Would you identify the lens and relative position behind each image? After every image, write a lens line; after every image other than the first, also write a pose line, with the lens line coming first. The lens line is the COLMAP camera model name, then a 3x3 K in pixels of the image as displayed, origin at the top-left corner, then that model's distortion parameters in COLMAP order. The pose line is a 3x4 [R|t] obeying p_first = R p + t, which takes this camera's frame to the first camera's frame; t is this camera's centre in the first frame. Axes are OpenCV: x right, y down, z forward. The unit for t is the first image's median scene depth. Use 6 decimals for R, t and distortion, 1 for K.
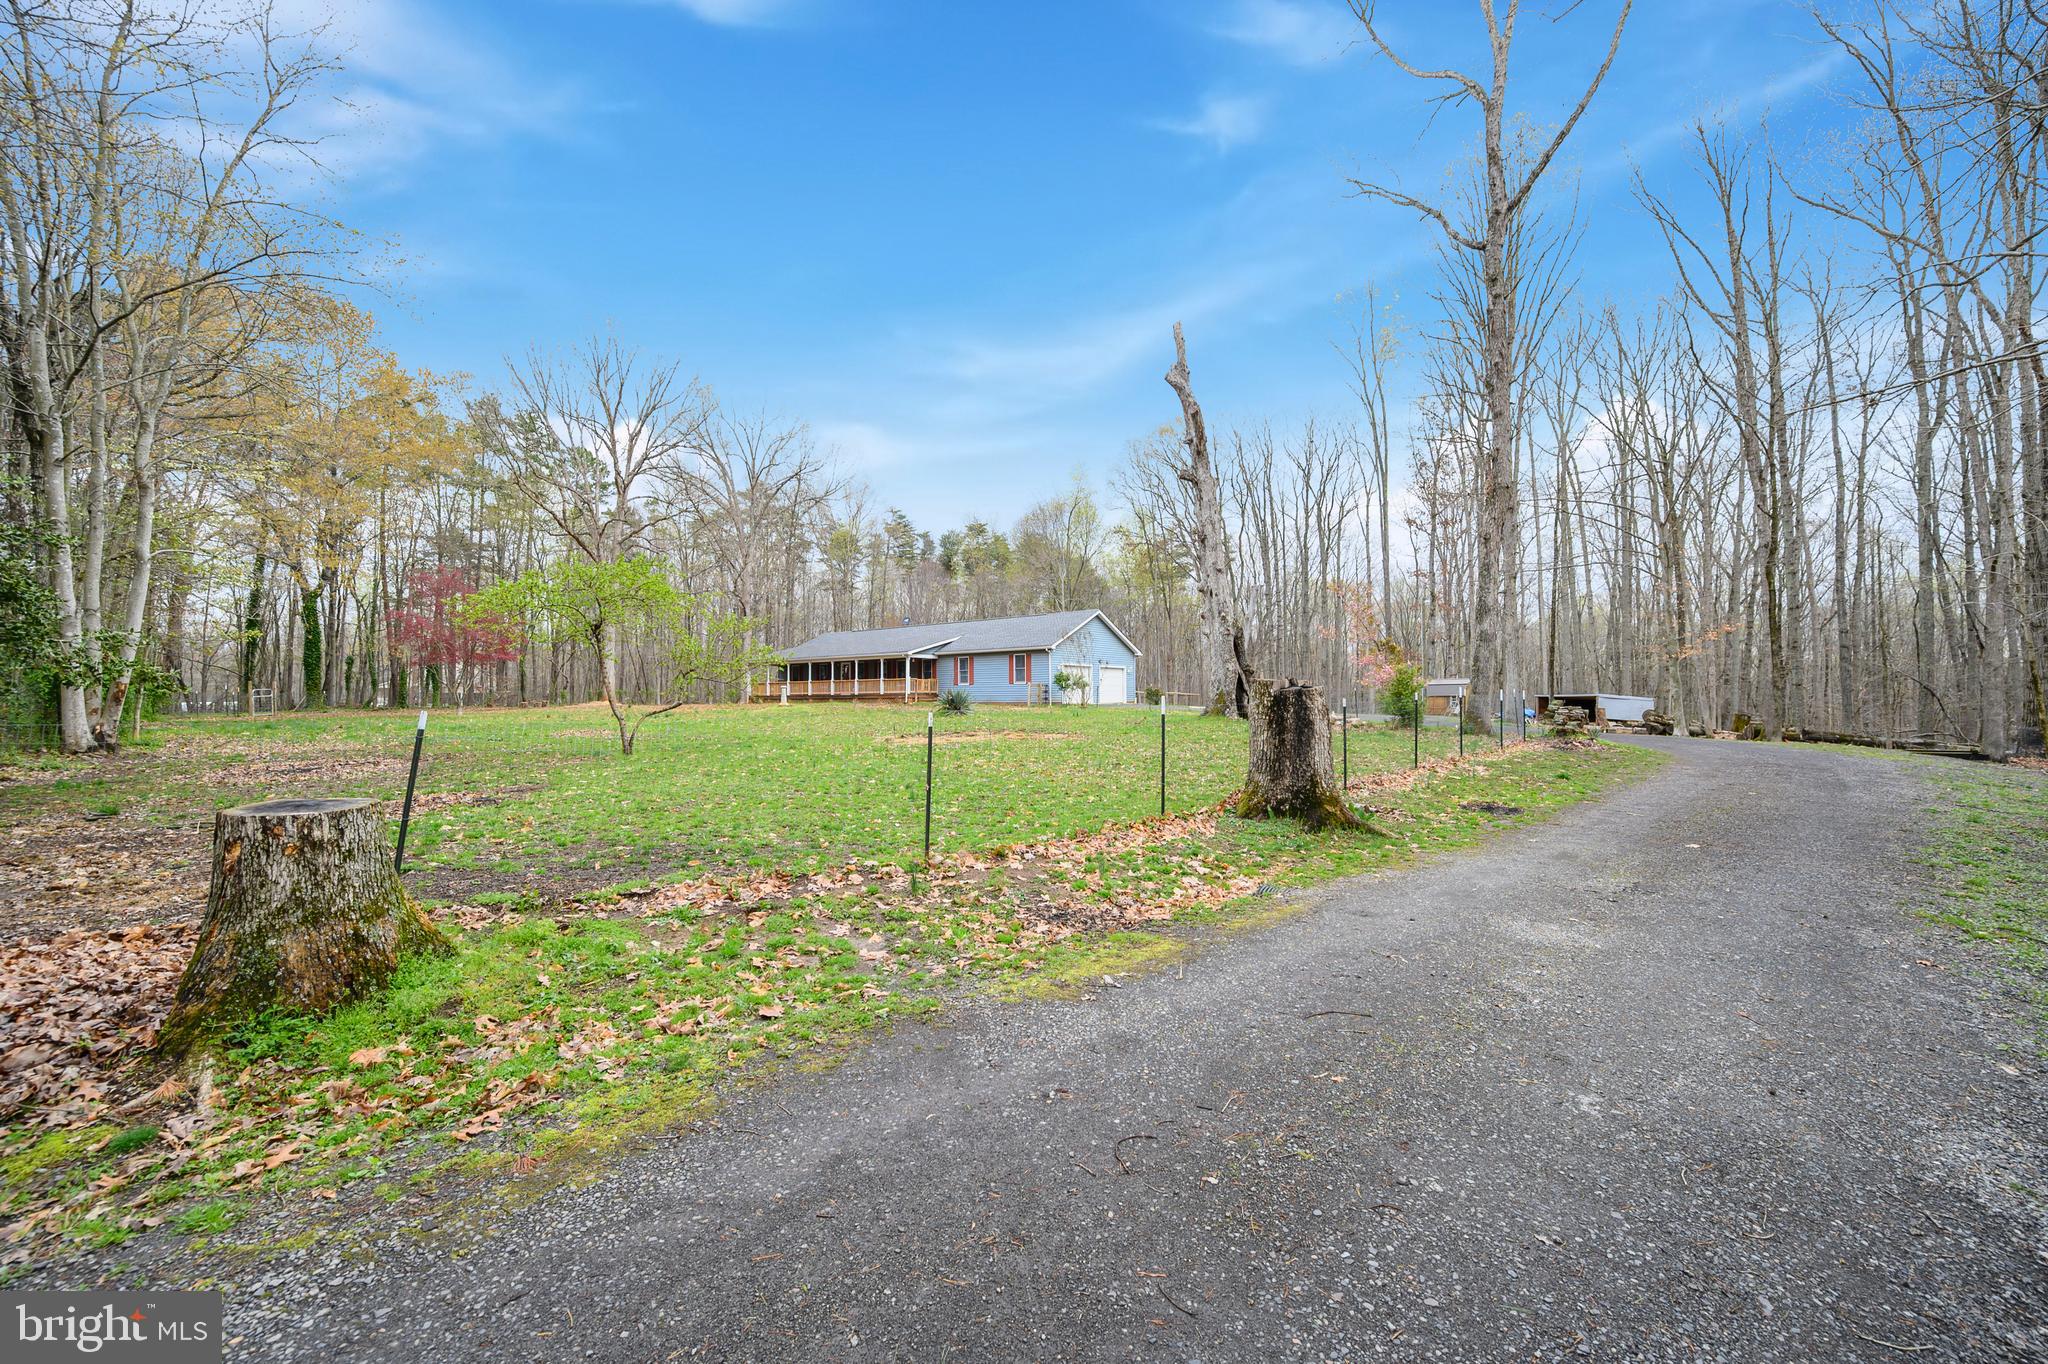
lens RADIAL K [[852.7, 0, 1016.4], [0, 852.7, 673.3], [0, 0, 1]] dist [-0.000233, -0.000549]
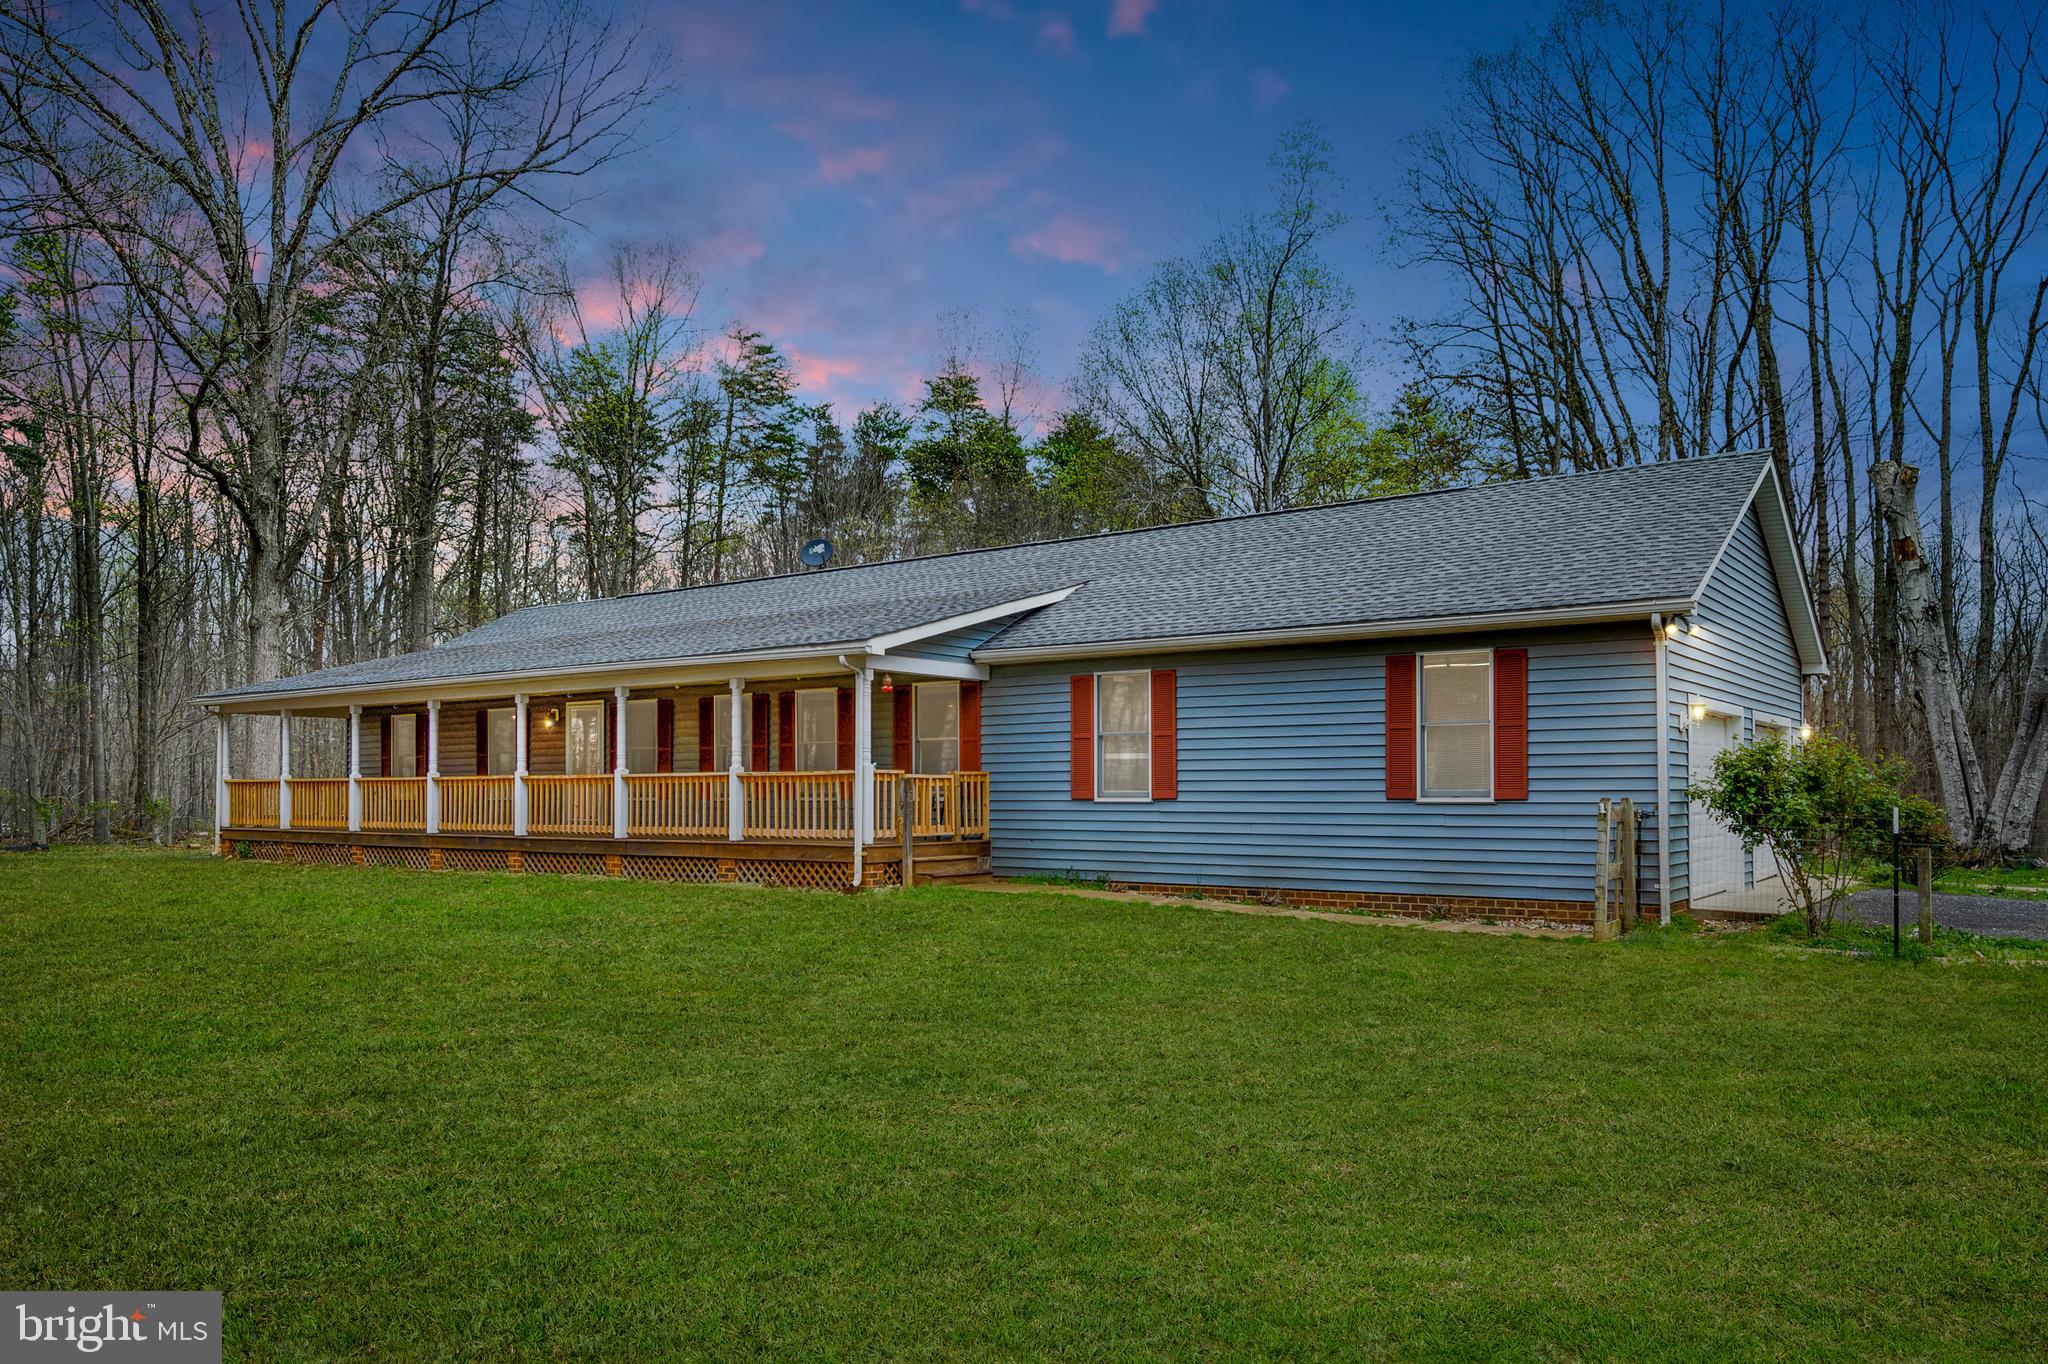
lens RADIAL K [[1491.5, 0, 1024.0], [0, 1491.5, 682.0], [0, 0, 1]] dist [-0.049688, -0.001009]
pose [[0.998080, 0.009986, 0.061135, -0.107970], [-0.007090, 0.998850, -0.047408, 0.001037], [-0.061538, 0.046883, 0.997003, 0.616015]]
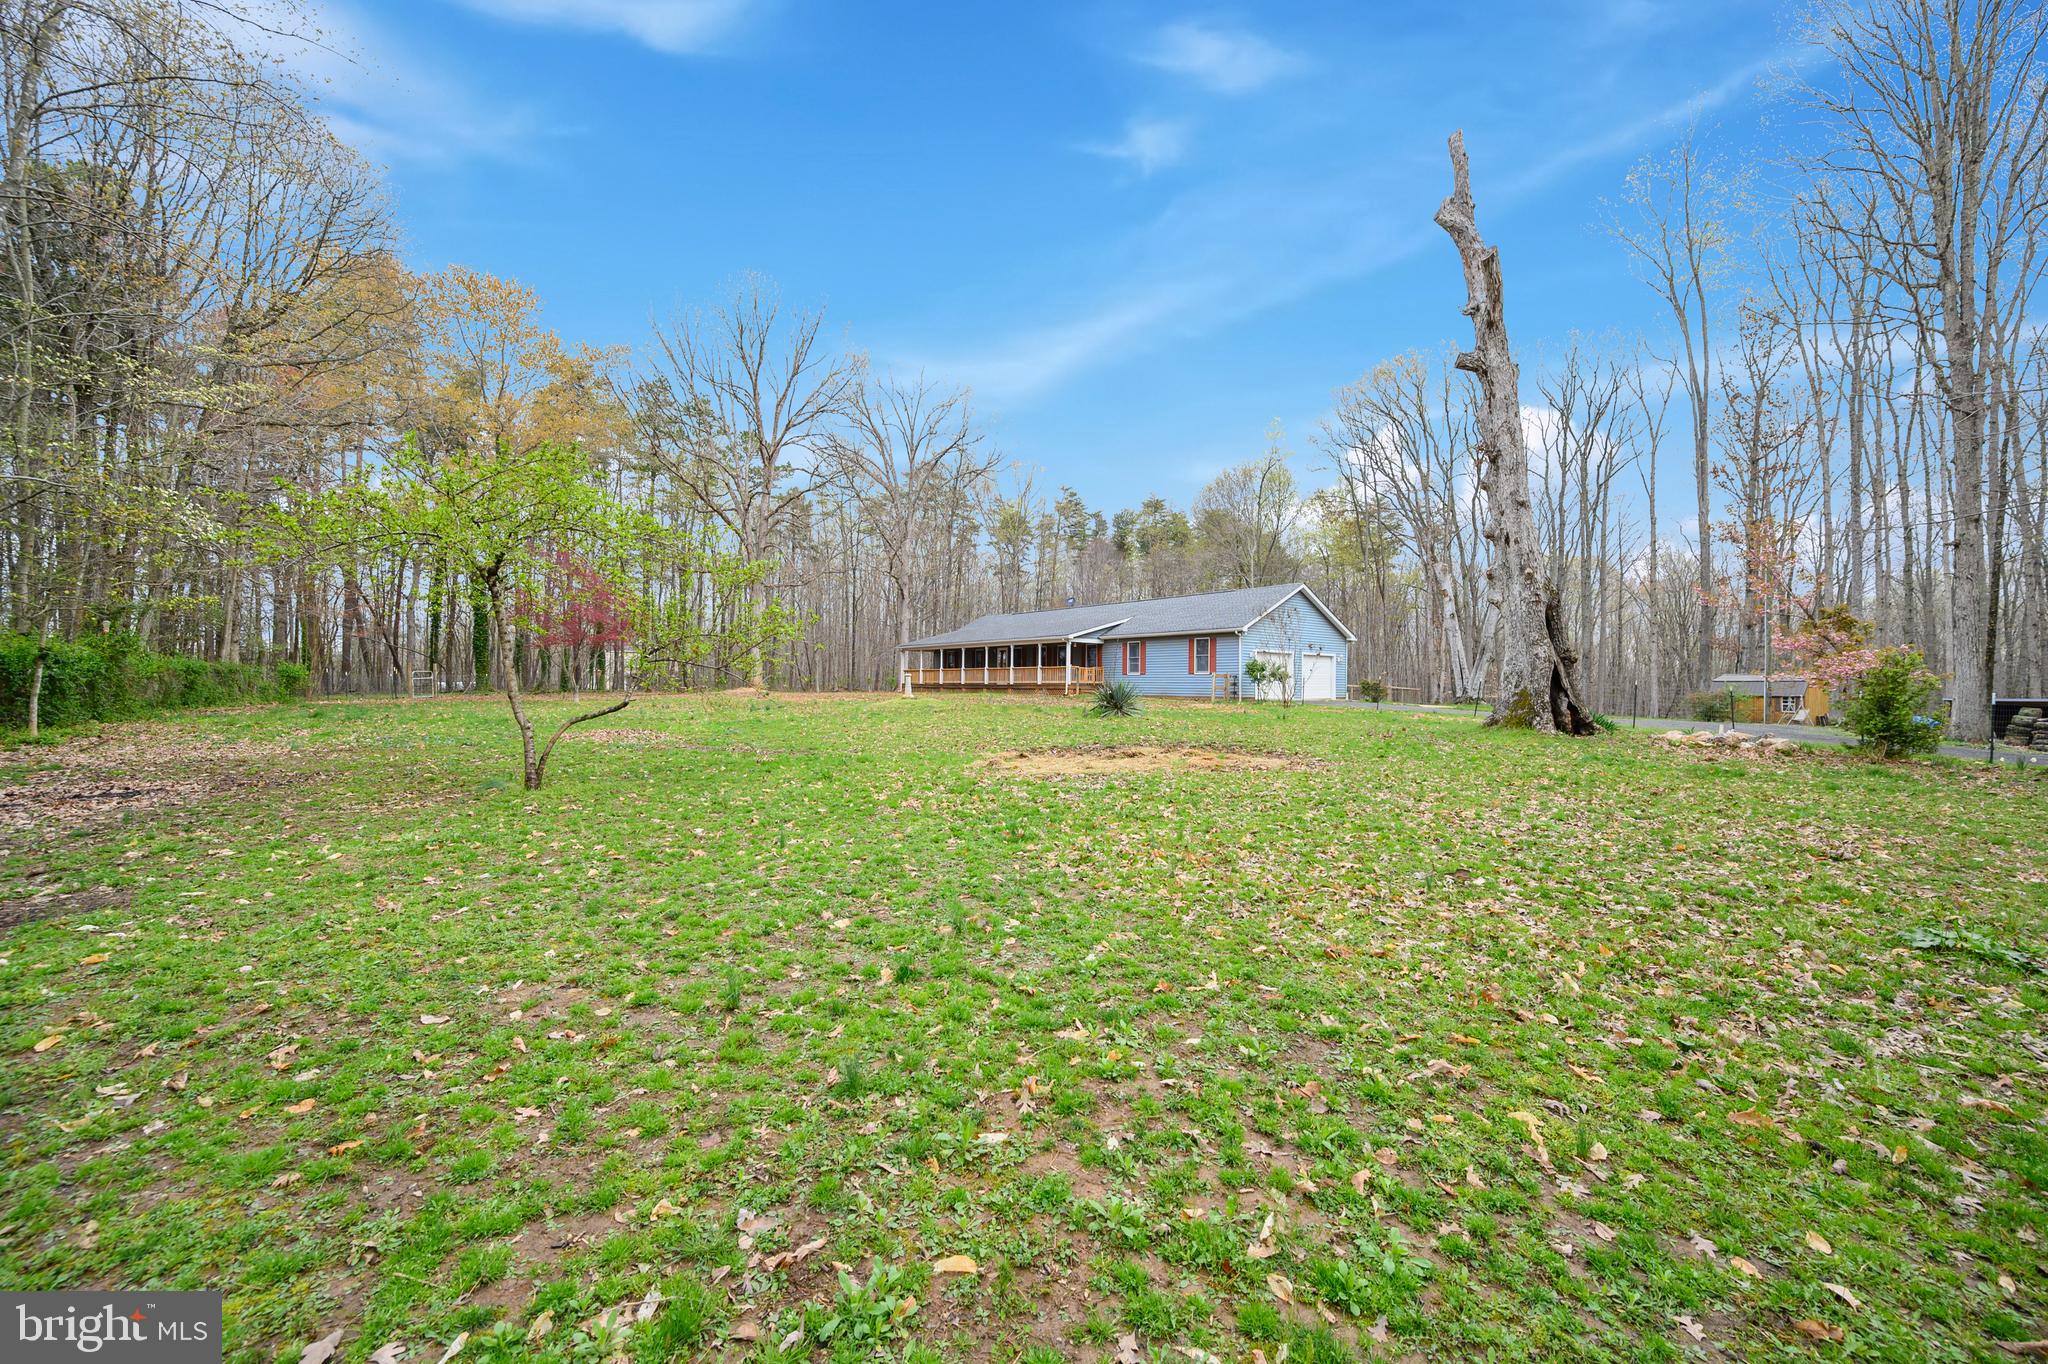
lens RADIAL K [[852.7, 0, 1016.4], [0, 852.7, 673.3], [0, 0, 1]] dist [-0.000233, -0.000549]
pose [[0.978876, 0.011172, -0.204149, -0.002618], [-0.008538, 0.999869, 0.013775, 0.001455], [0.204276, -0.011741, 0.978843, 0.135153]]
